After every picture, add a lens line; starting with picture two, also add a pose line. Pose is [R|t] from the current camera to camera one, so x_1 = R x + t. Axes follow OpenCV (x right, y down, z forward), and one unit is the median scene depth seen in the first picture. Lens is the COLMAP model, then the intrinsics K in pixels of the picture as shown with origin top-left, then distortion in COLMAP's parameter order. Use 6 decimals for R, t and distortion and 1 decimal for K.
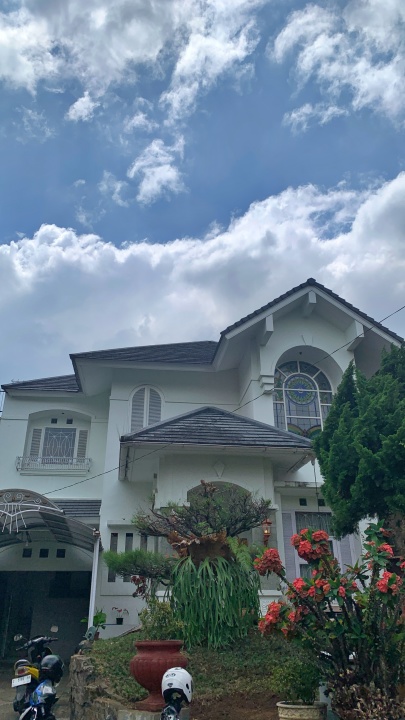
lens RADIAL K [[546.6, 0, 203.8], [0, 546.6, 360.4], [0, 0, 1]] dist [0.040925, -0.000679]
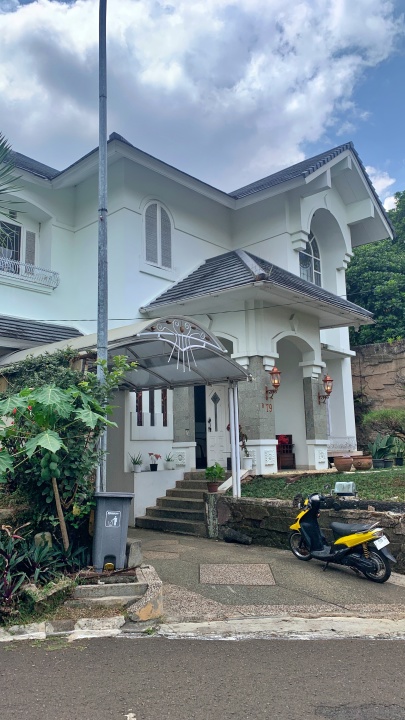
lens RADIAL K [[546.6, 0, 202.2], [0, 546.6, 359.8], [0, 0, 1]] dist [0.040925, -0.000679]
pose [[0.779135, 0.104785, 0.618037, -0.569962], [-0.274054, 0.943655, 0.185498, 0.105358], [-0.563776, -0.313903, 0.763951, 0.288198]]
